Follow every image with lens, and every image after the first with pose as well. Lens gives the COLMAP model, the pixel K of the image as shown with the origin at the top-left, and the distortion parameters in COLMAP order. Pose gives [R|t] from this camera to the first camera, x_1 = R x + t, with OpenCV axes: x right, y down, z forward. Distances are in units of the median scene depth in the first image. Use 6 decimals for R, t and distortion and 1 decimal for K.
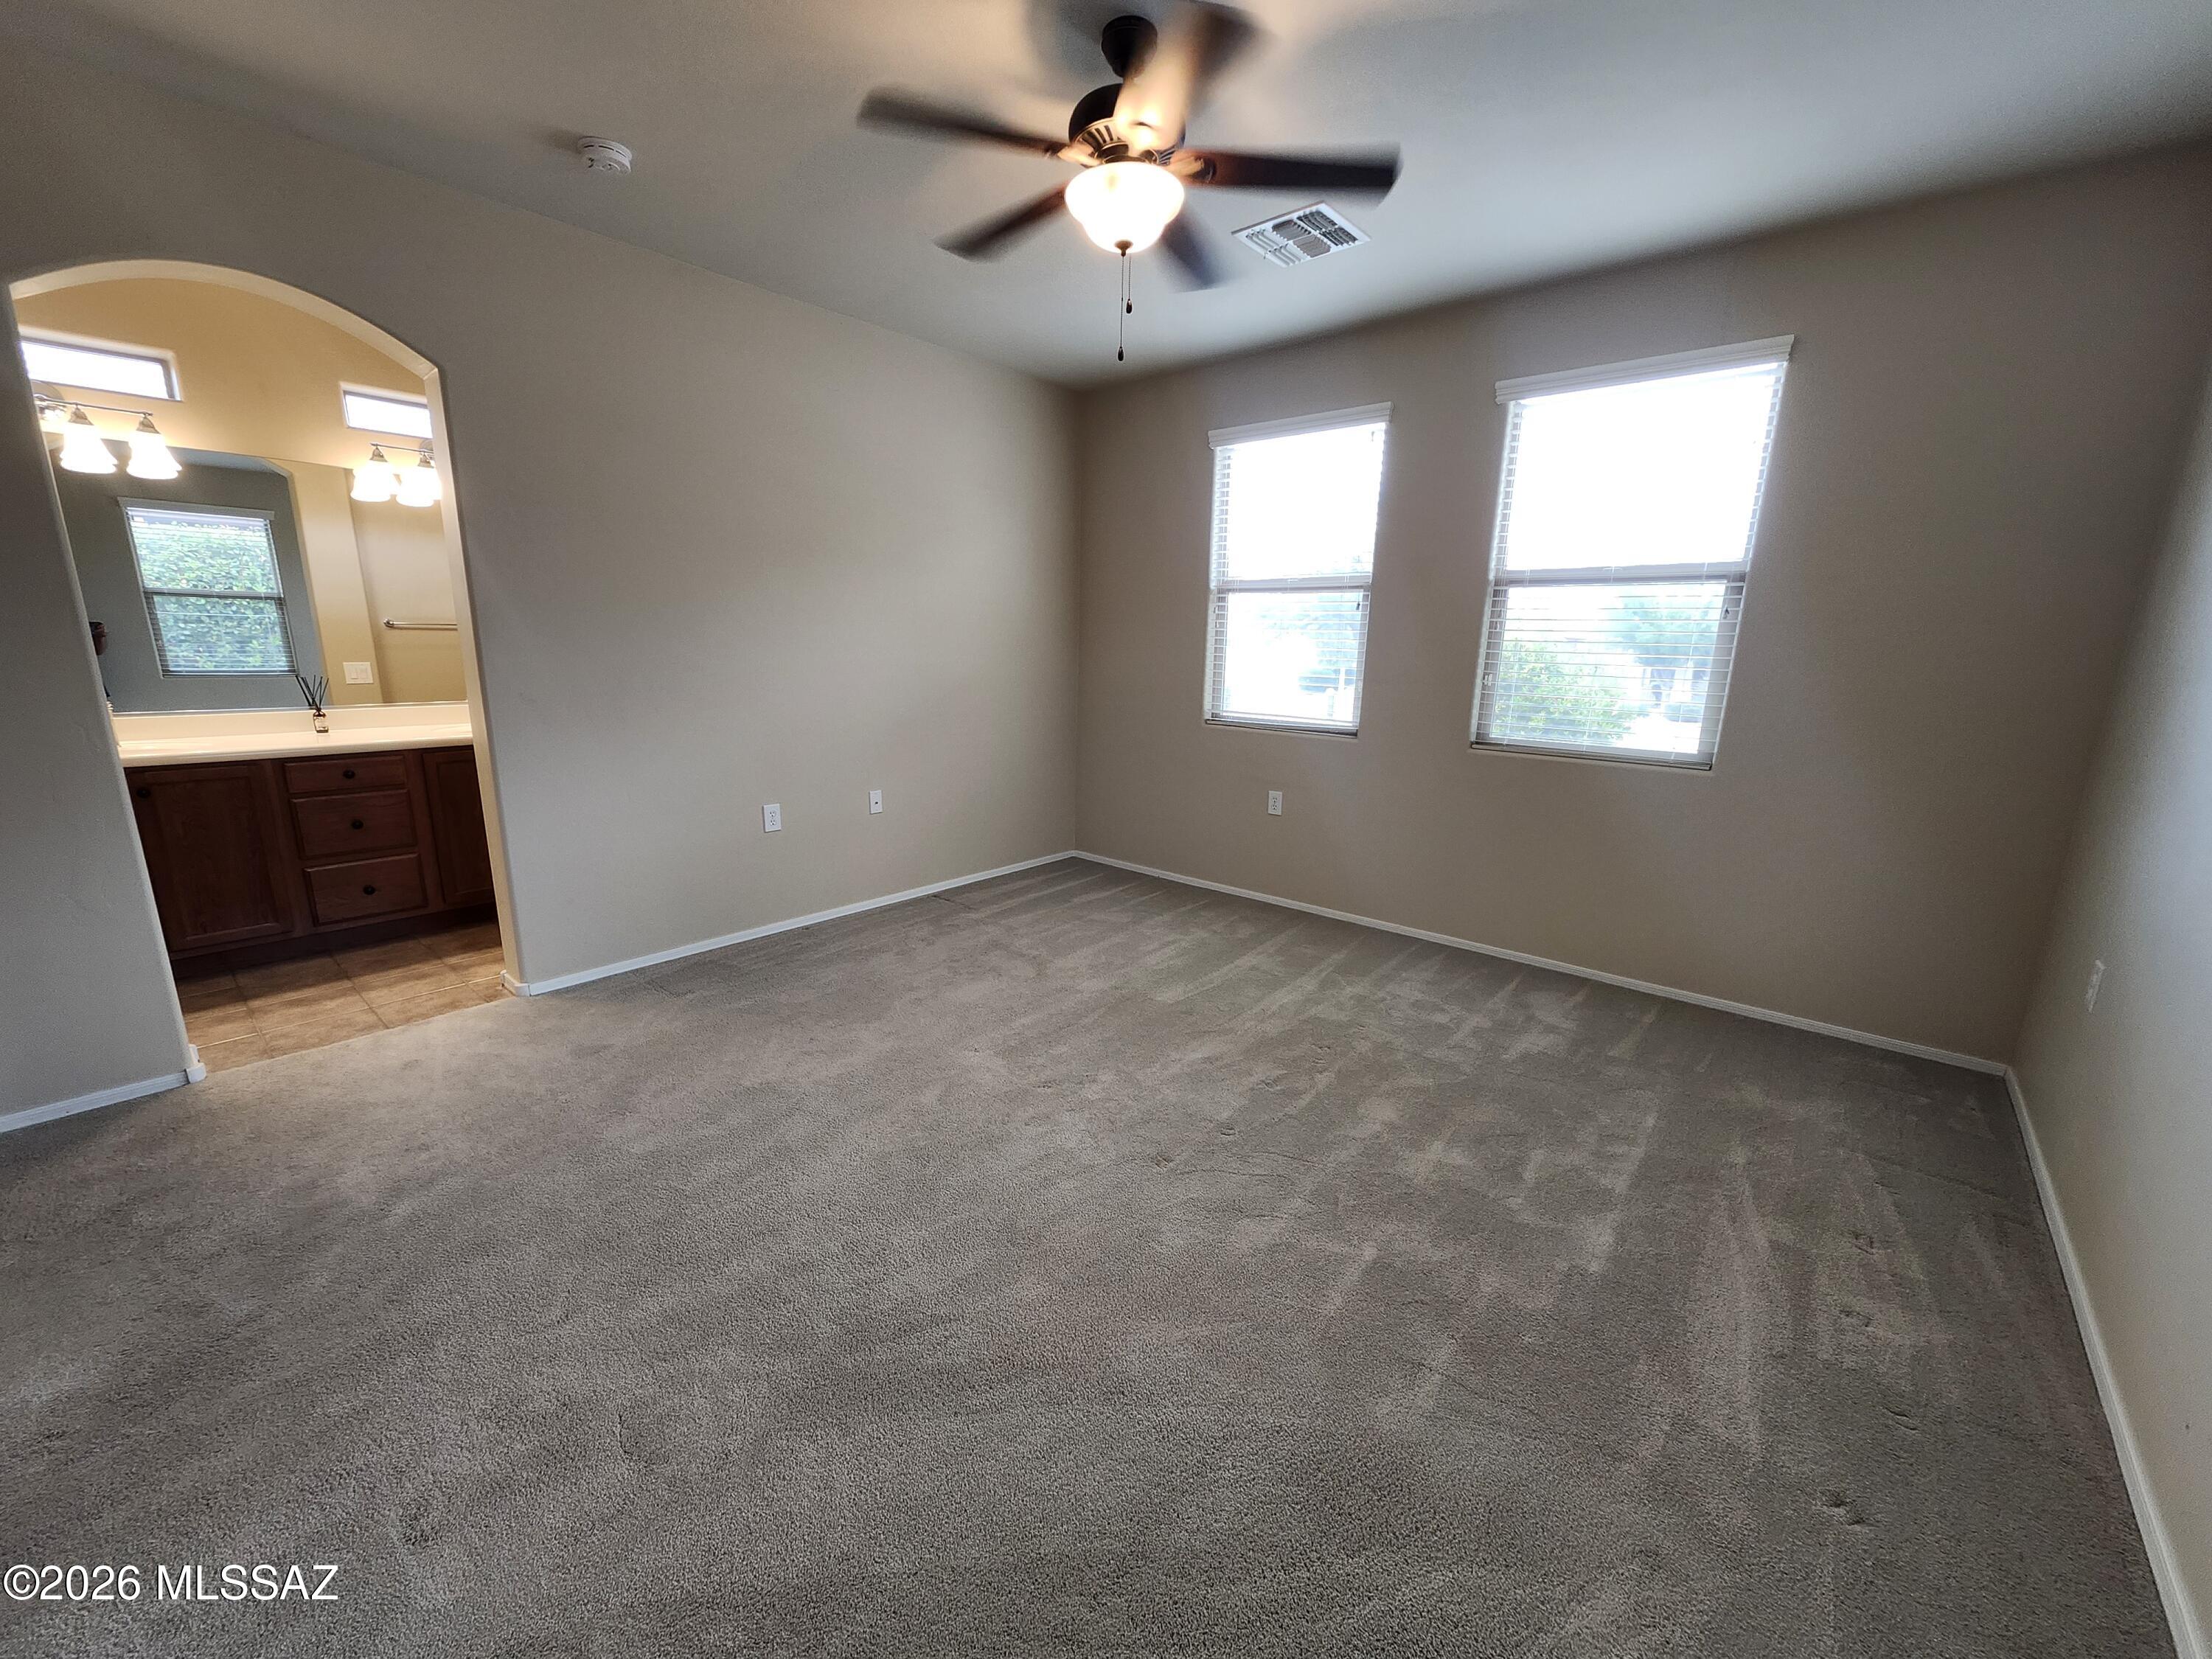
lens RADIAL K [[871.1, 0, 1102.1], [0, 871.1, 843.2], [0, 0, 1]] dist [0.002610, -0.000486]
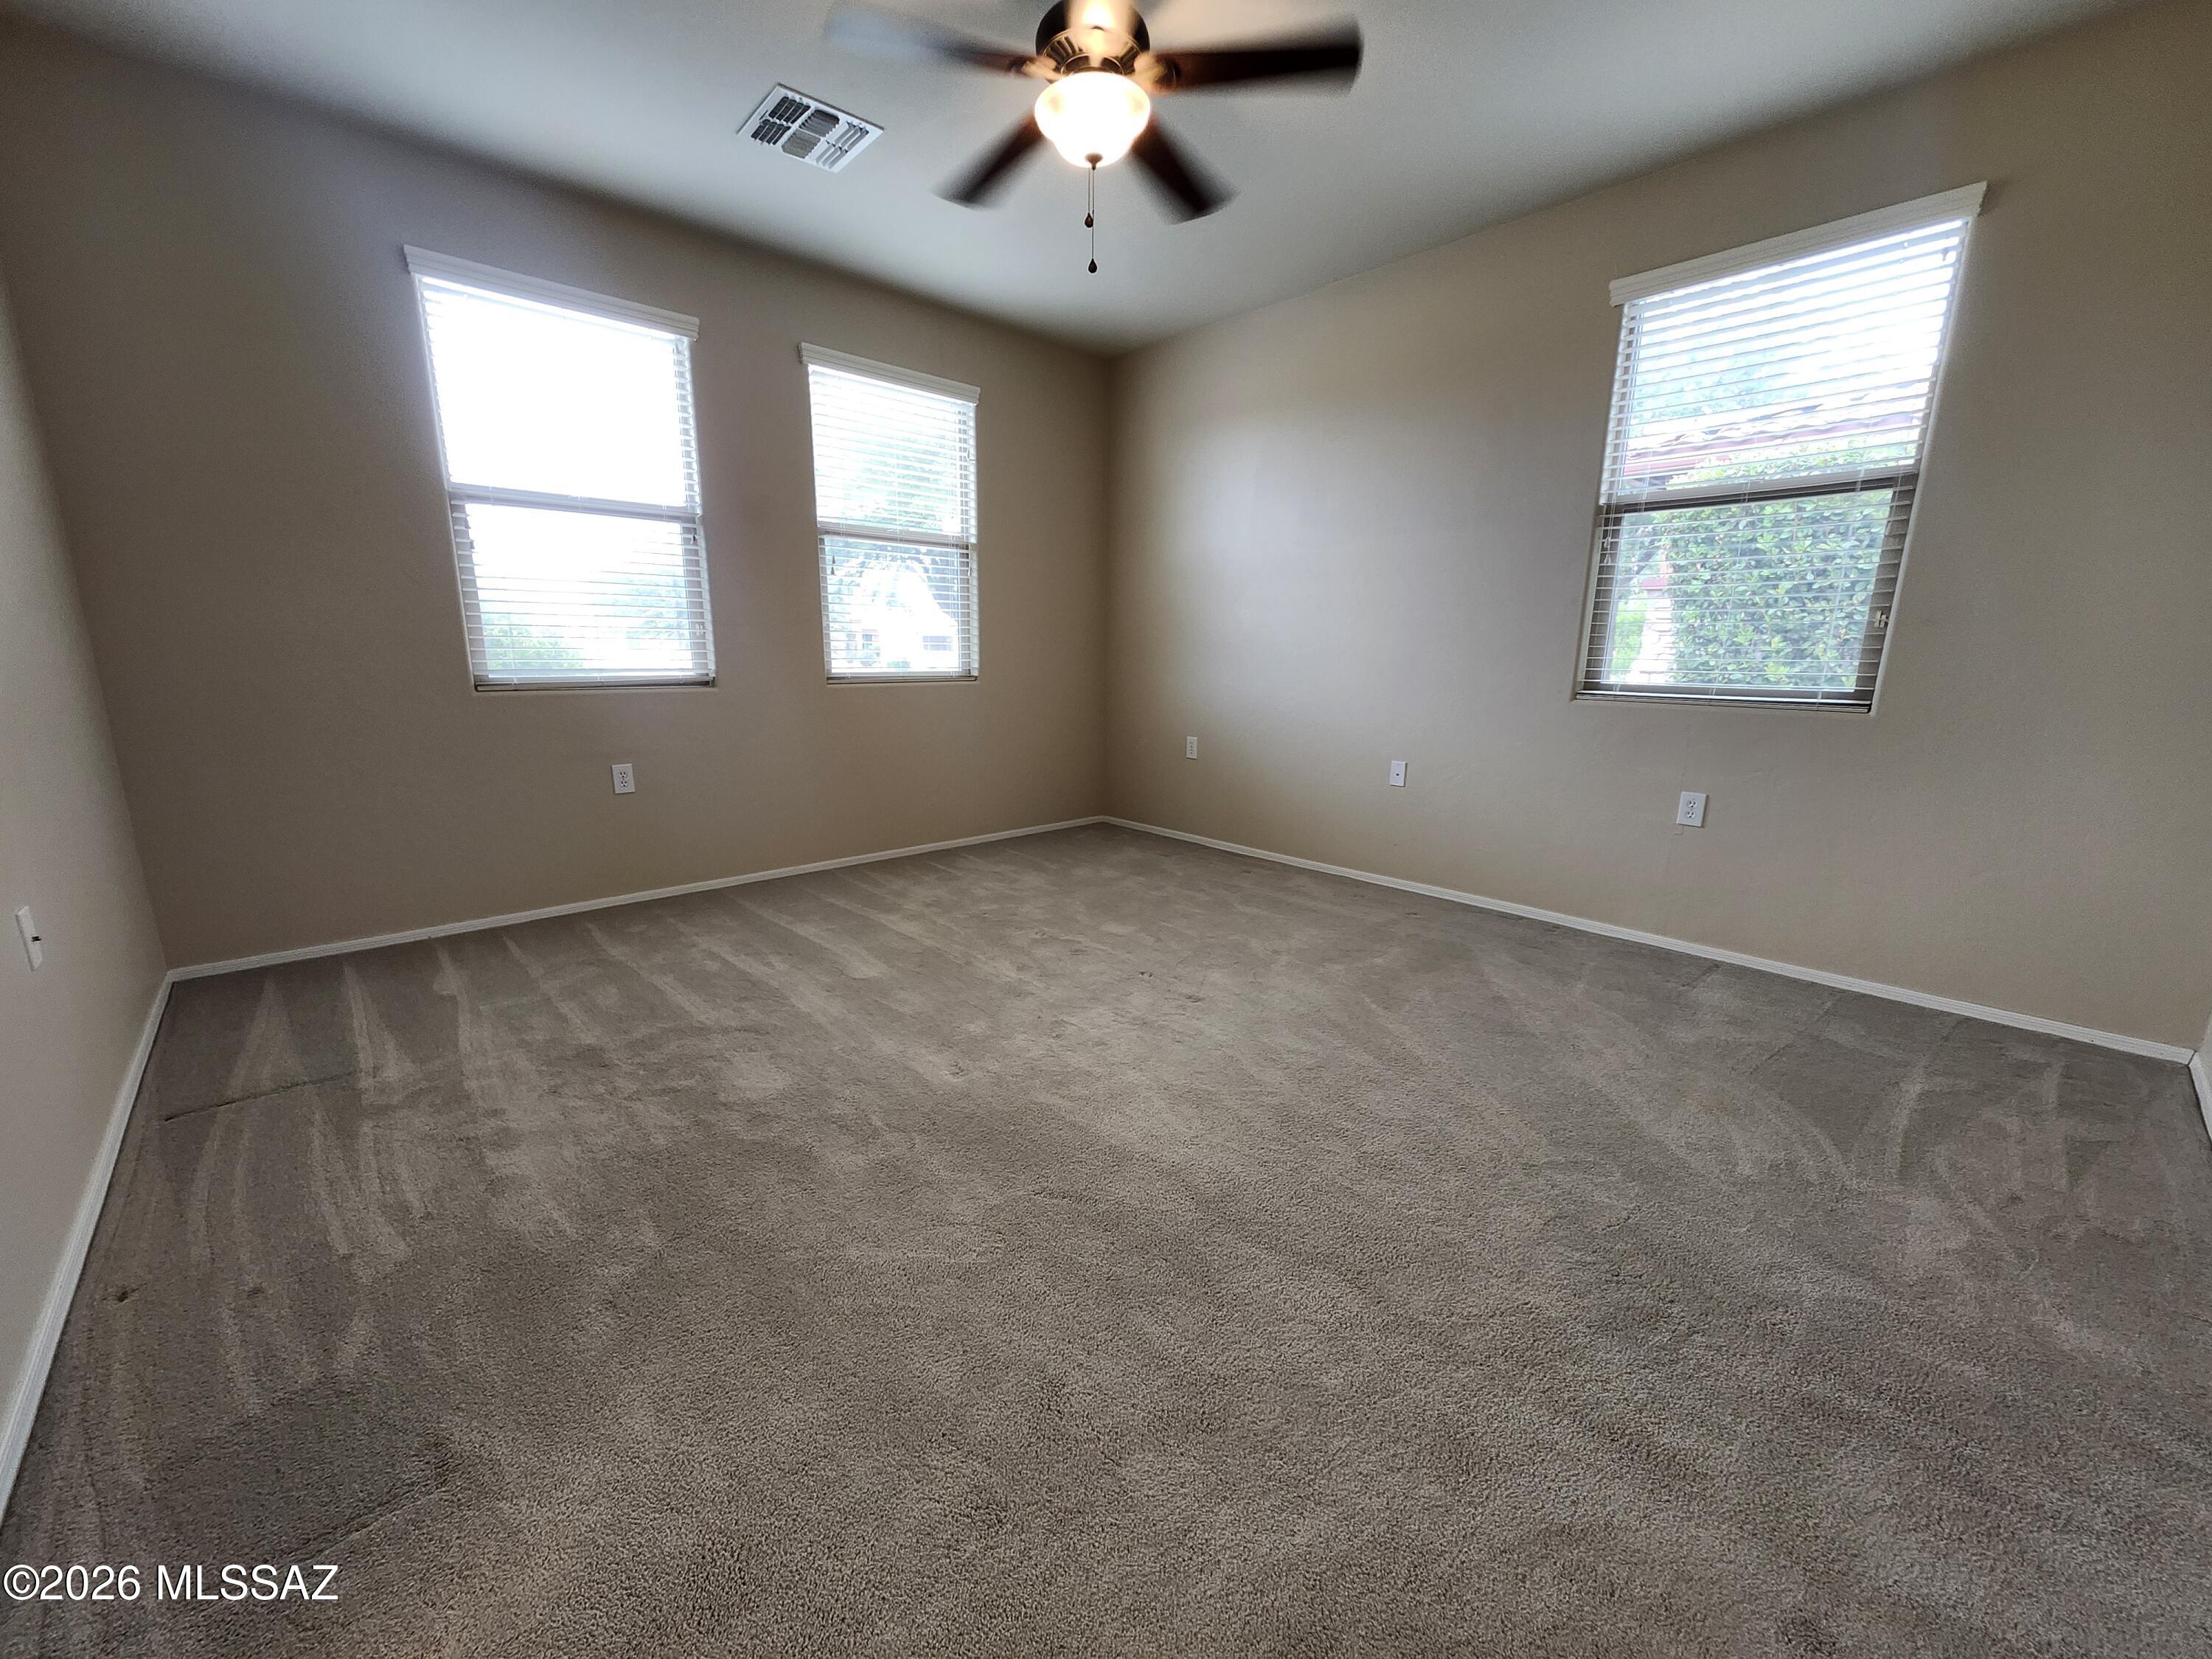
lens RADIAL K [[871.1, 0, 1095.4], [0, 871.1, 835.6], [0, 0, 1]] dist [0.002610, -0.000486]
pose [[0.113006, -0.230447, 0.966501, -0.626506], [0.219615, 0.954466, 0.201900, -0.072041], [-0.969019, 0.189443, 0.158470, 0.528925]]
